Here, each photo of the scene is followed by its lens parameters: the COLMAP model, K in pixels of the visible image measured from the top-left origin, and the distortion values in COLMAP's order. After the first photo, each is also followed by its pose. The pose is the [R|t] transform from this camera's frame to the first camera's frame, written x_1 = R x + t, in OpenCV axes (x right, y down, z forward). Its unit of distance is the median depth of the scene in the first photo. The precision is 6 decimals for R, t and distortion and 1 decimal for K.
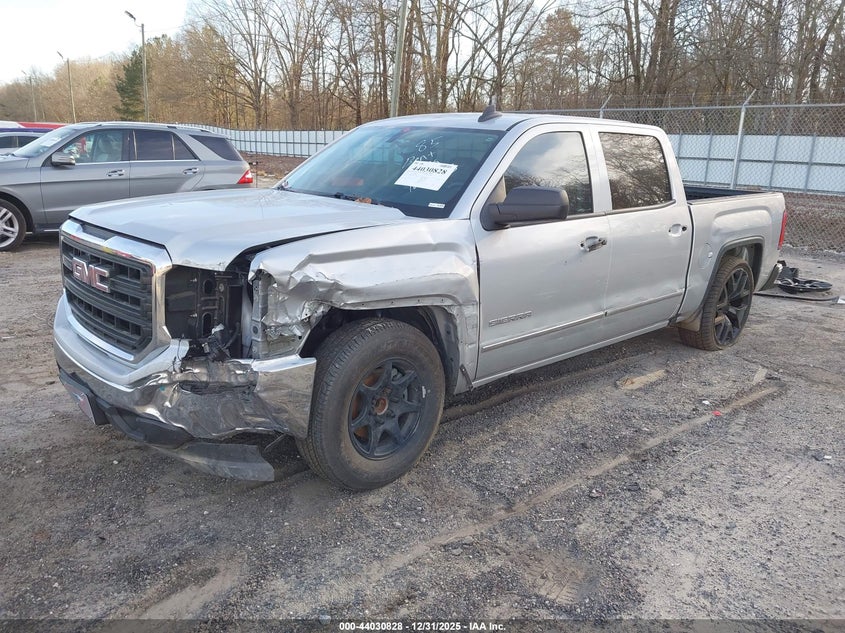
lens RADIAL K [[661.7, 0, 422.5], [0, 661.7, 316.5], [0, 0, 1]] dist [0.001484, -0.005378]
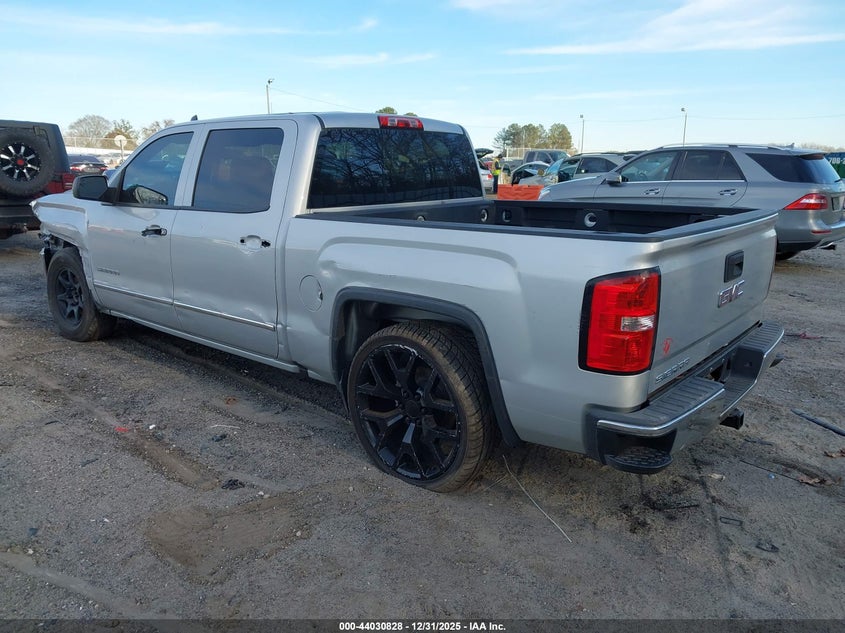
lens RADIAL K [[661.7, 0, 422.5], [0, 661.7, 316.5], [0, 0, 1]] dist [0.001484, -0.005378]
pose [[0.119814, 0.199579, -0.972529, 1.218693], [-0.248596, 0.954410, 0.165234, -0.230925], [0.961168, 0.221970, 0.163966, 1.093331]]
